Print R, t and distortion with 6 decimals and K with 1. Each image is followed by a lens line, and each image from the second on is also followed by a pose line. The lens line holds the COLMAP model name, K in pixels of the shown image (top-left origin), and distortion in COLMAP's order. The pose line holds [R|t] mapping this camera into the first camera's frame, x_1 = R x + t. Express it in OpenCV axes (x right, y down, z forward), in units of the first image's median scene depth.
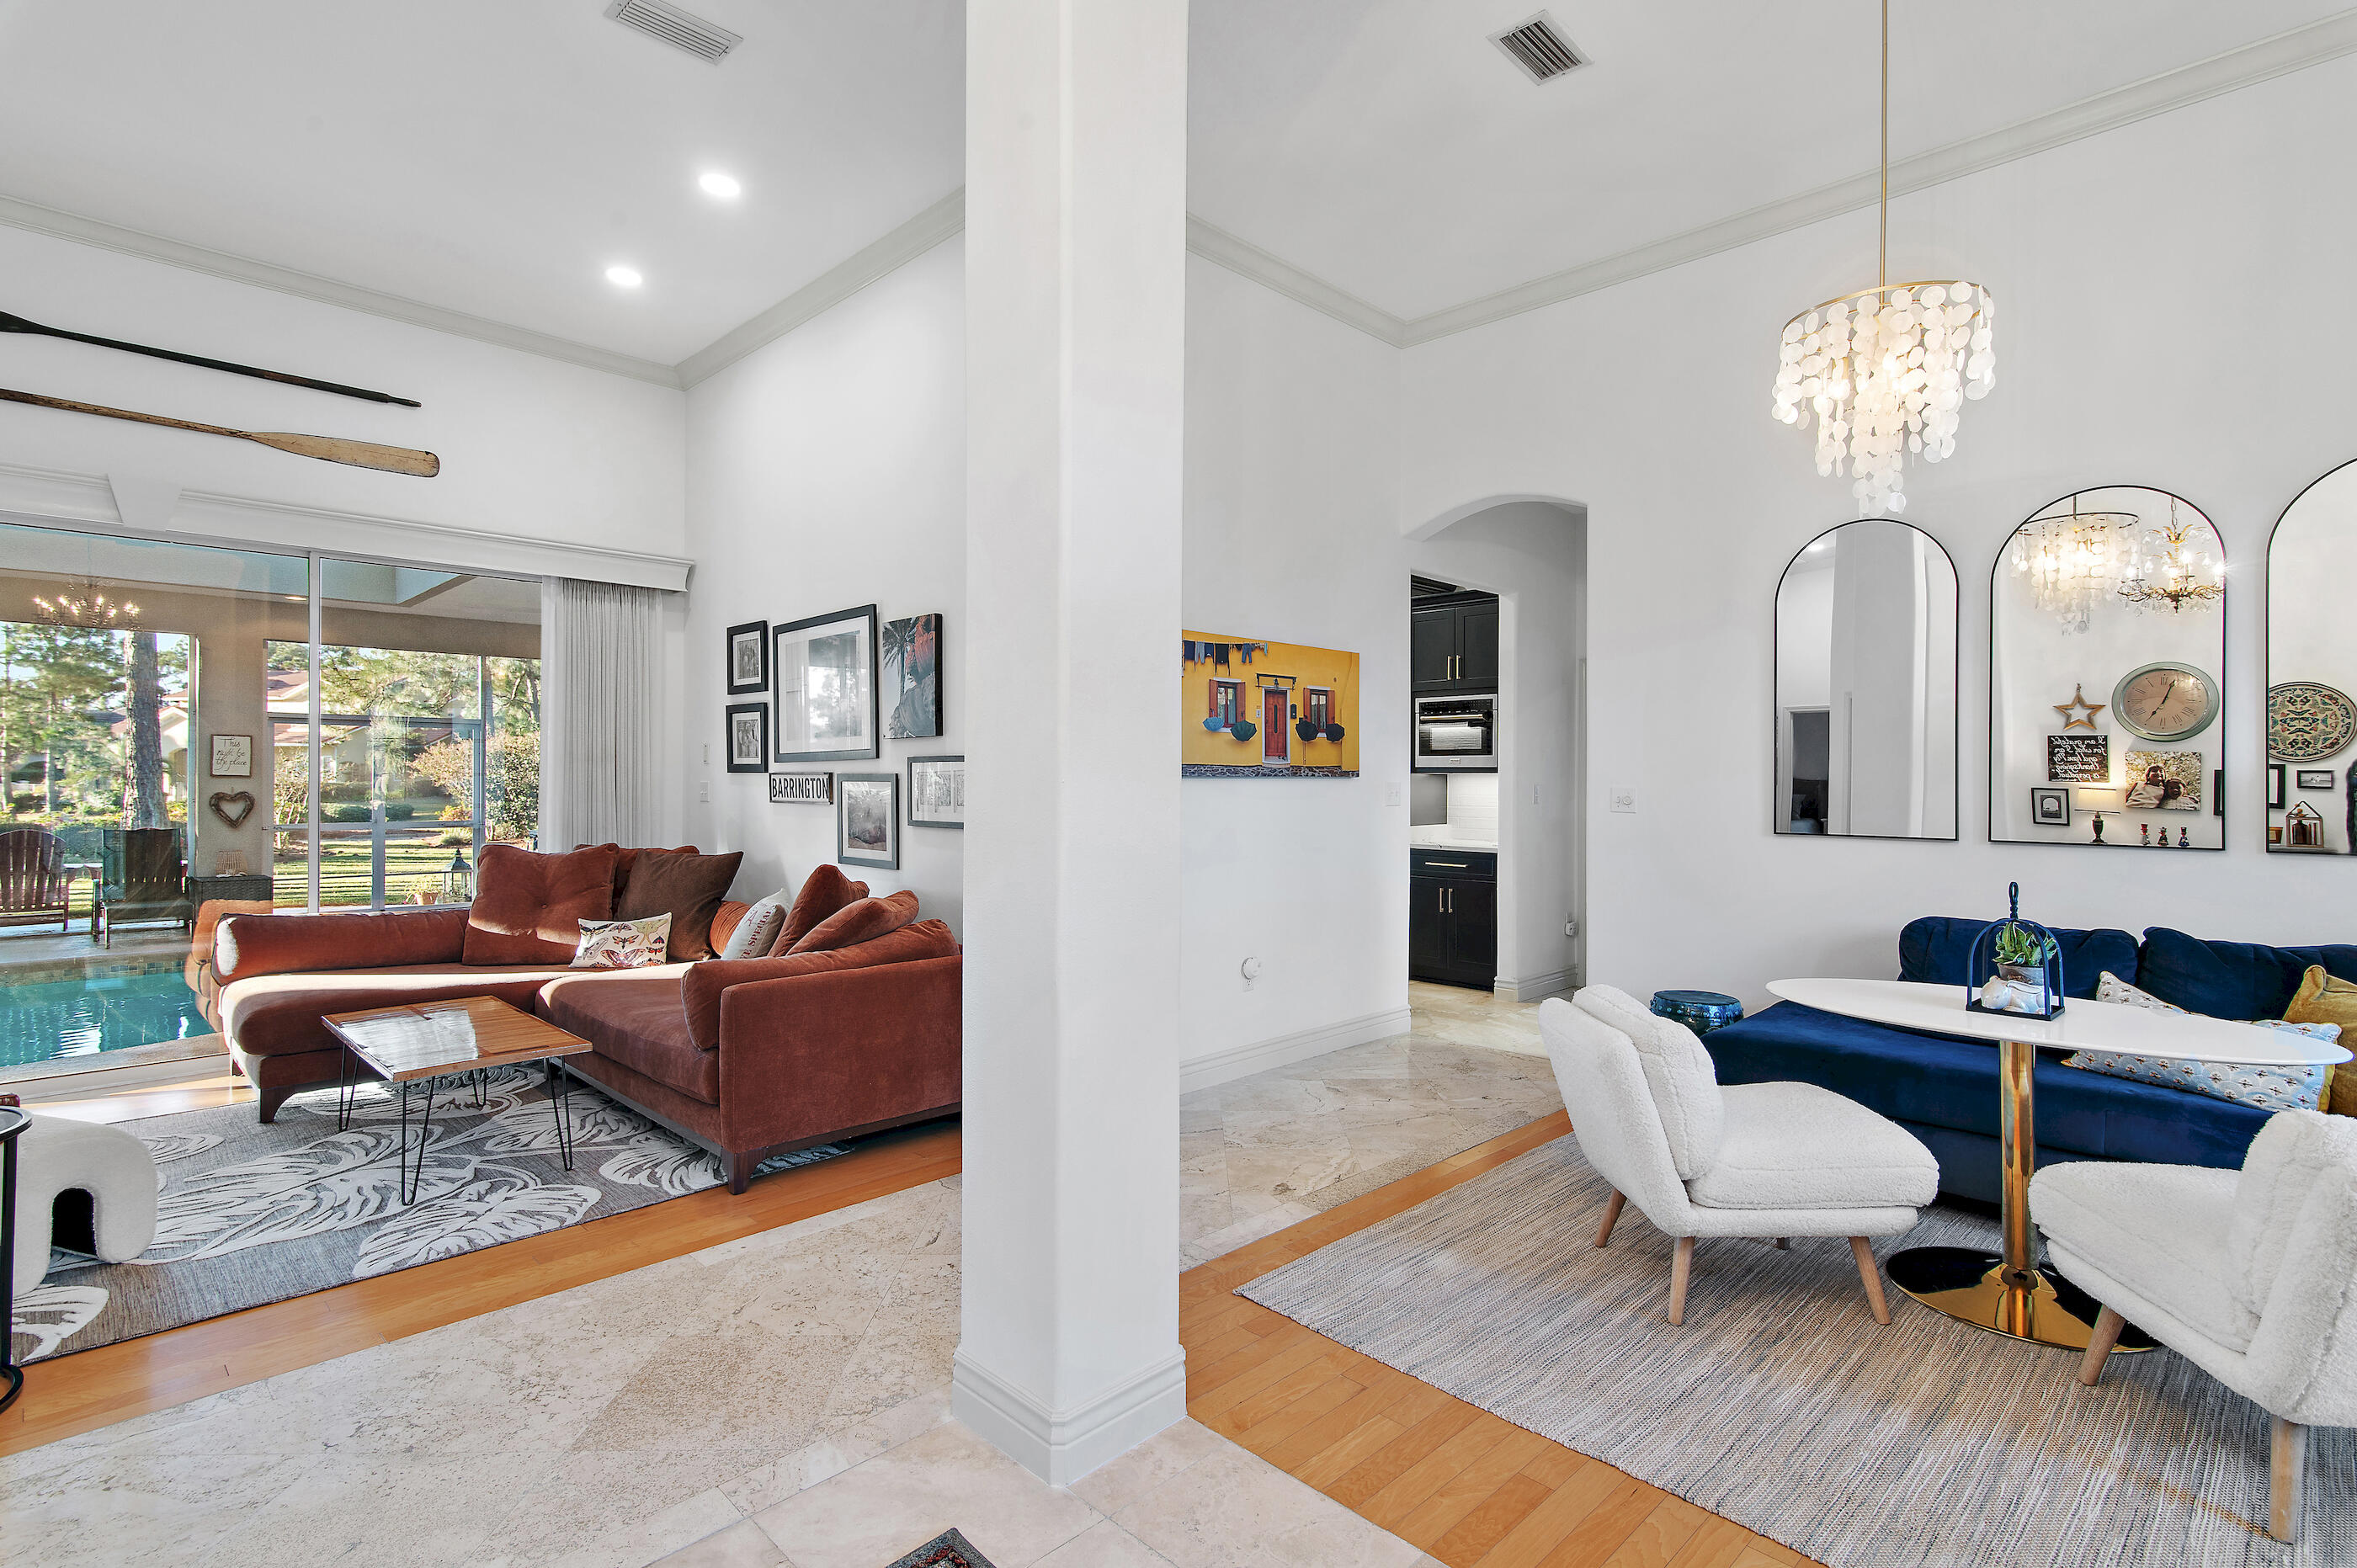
lens RADIAL K [[1139.1, 0, 1171.4], [0, 1139.1, 776.0], [0, 0, 1]] dist [0.022951, -0.000089]
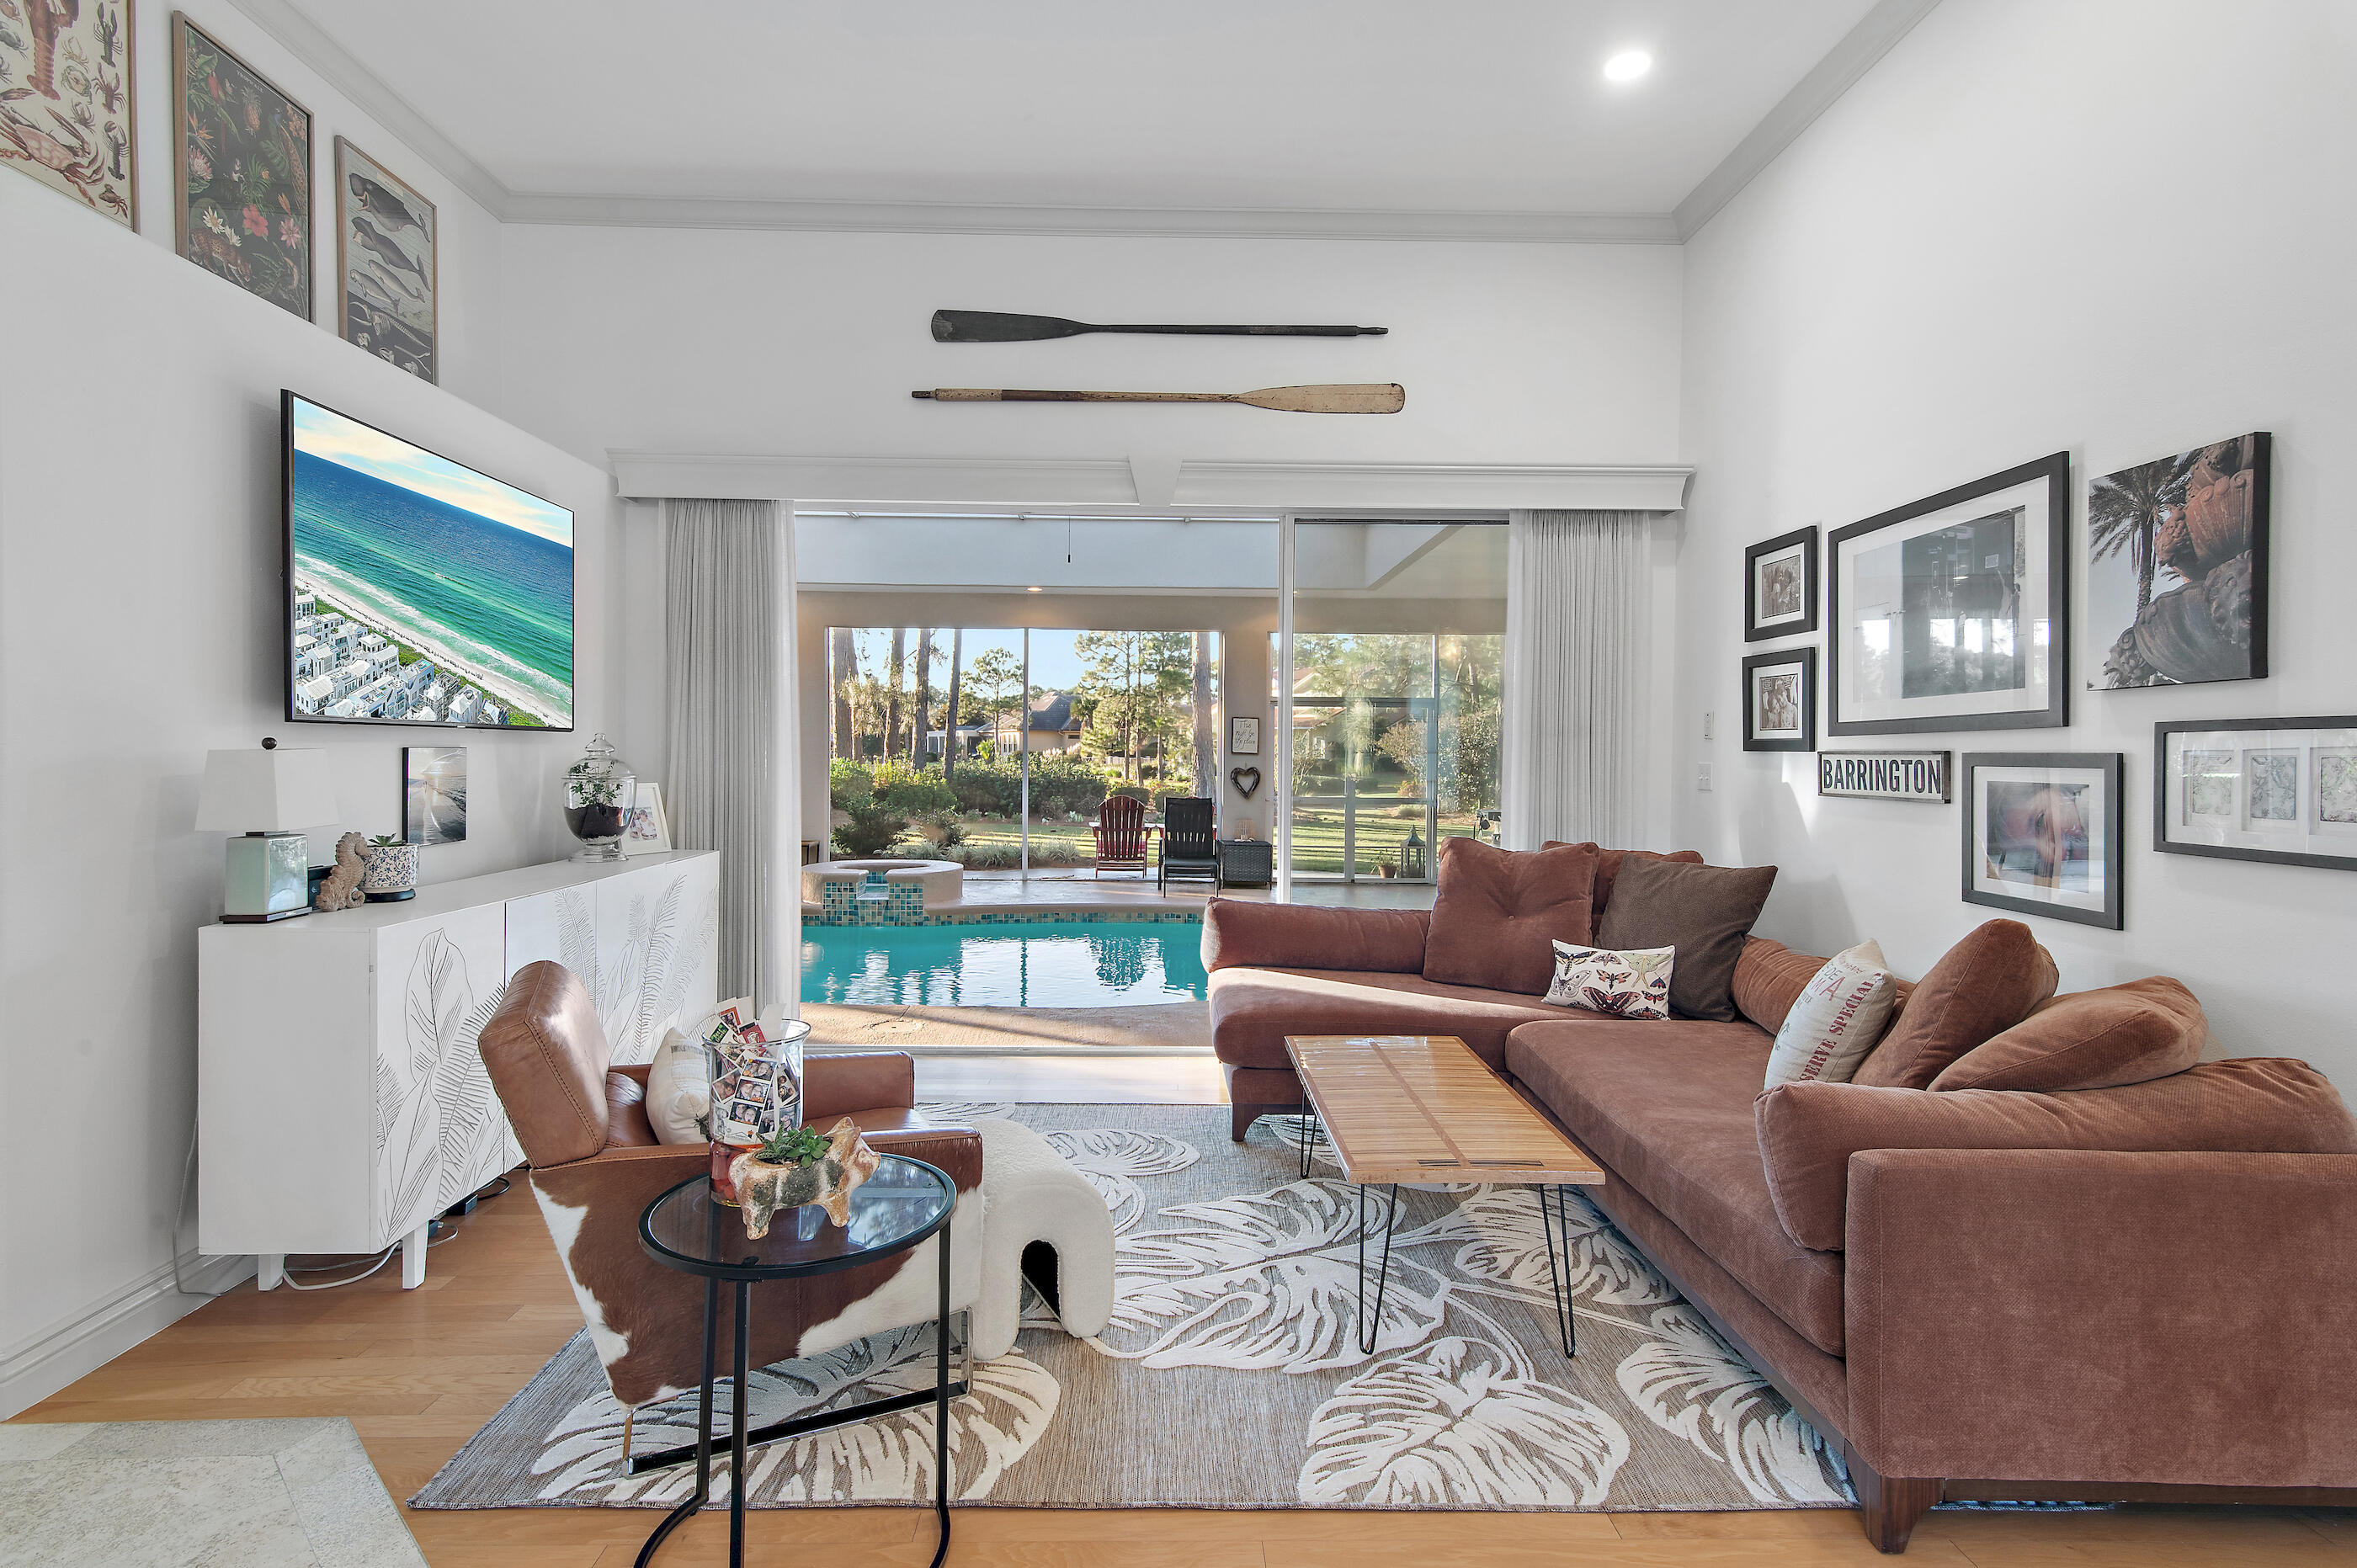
lens RADIAL K [[1145.1, 0, 1168.7], [0, 1145.1, 767.2], [0, 0, 1]] dist [0.012976, 0.000326]
pose [[0.722312, 0.012021, -0.691463, -0.194397], [-0.004590, 0.999910, 0.012589, -0.000458], [0.691553, -0.005919, 0.722302, 0.299309]]
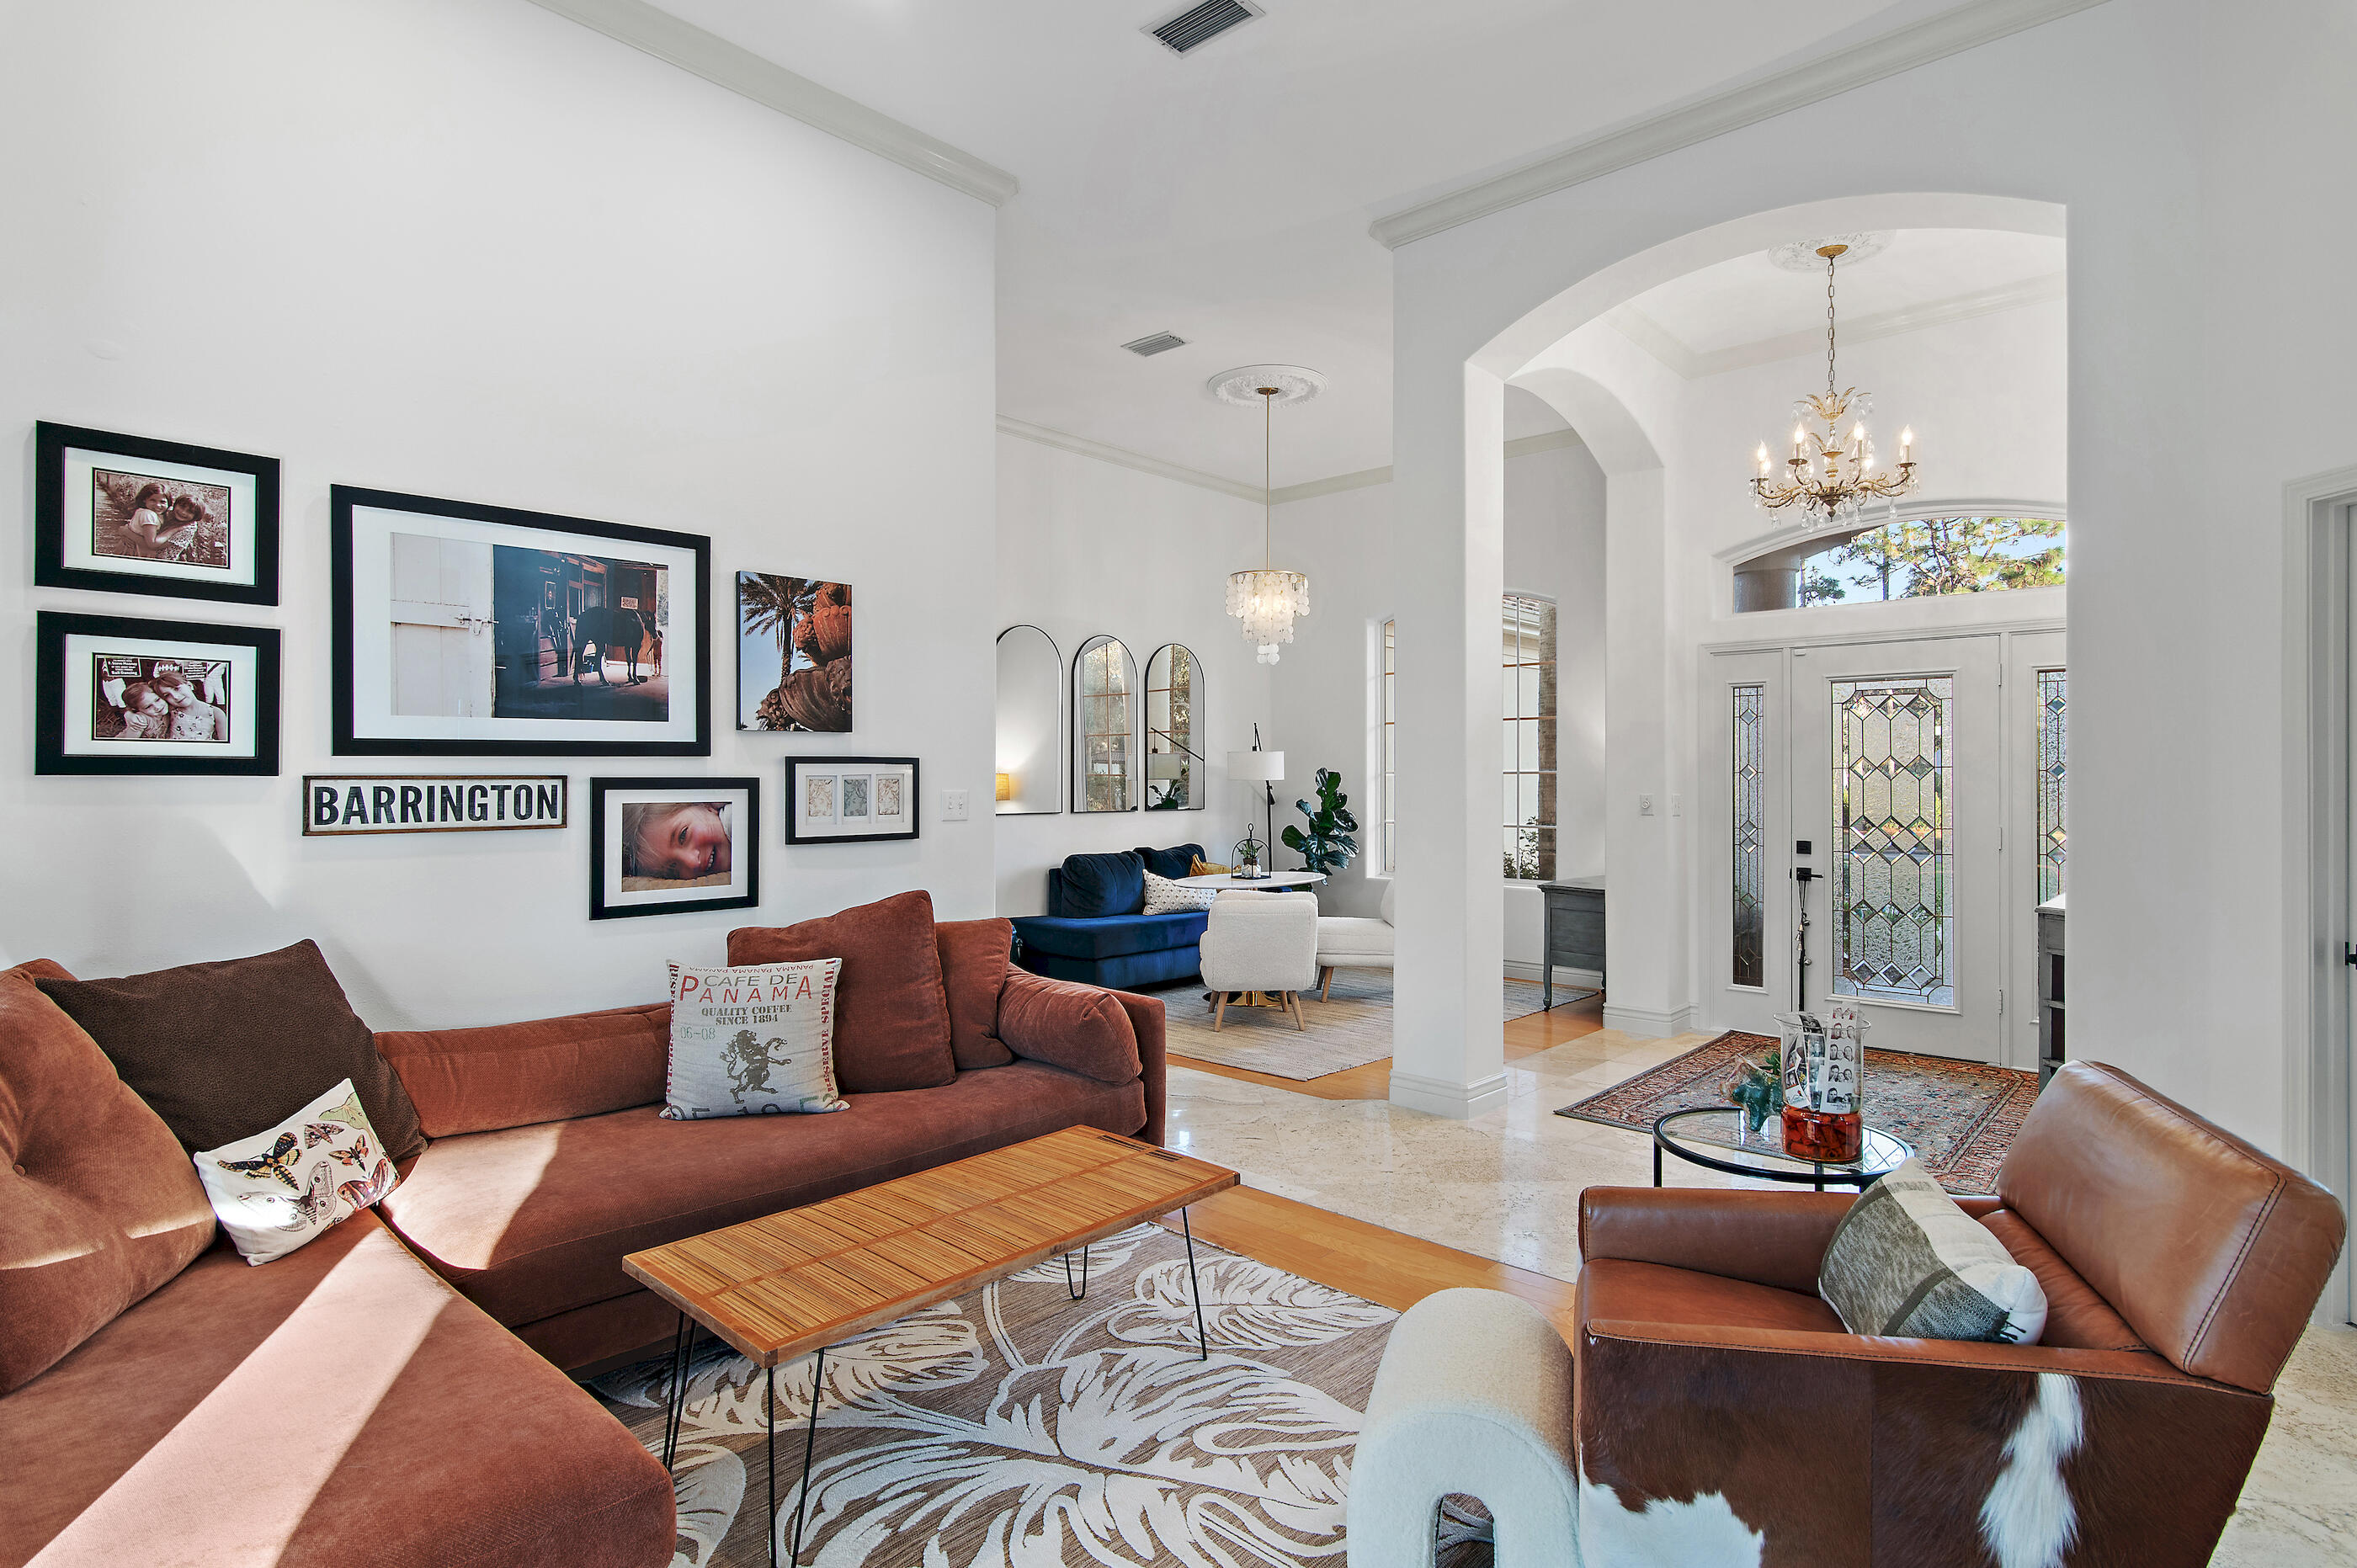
lens RADIAL K [[1183.2, 0, 1178.5], [0, 1183.2, 784.0], [0, 0, 1]] dist [-0.004120, -0.000351]
pose [[-0.039818, -0.007706, 0.999177, -1.062854], [-0.001066, 0.999970, 0.007670, -0.004327], [-0.999206, -0.000760, -0.039825, 0.782556]]
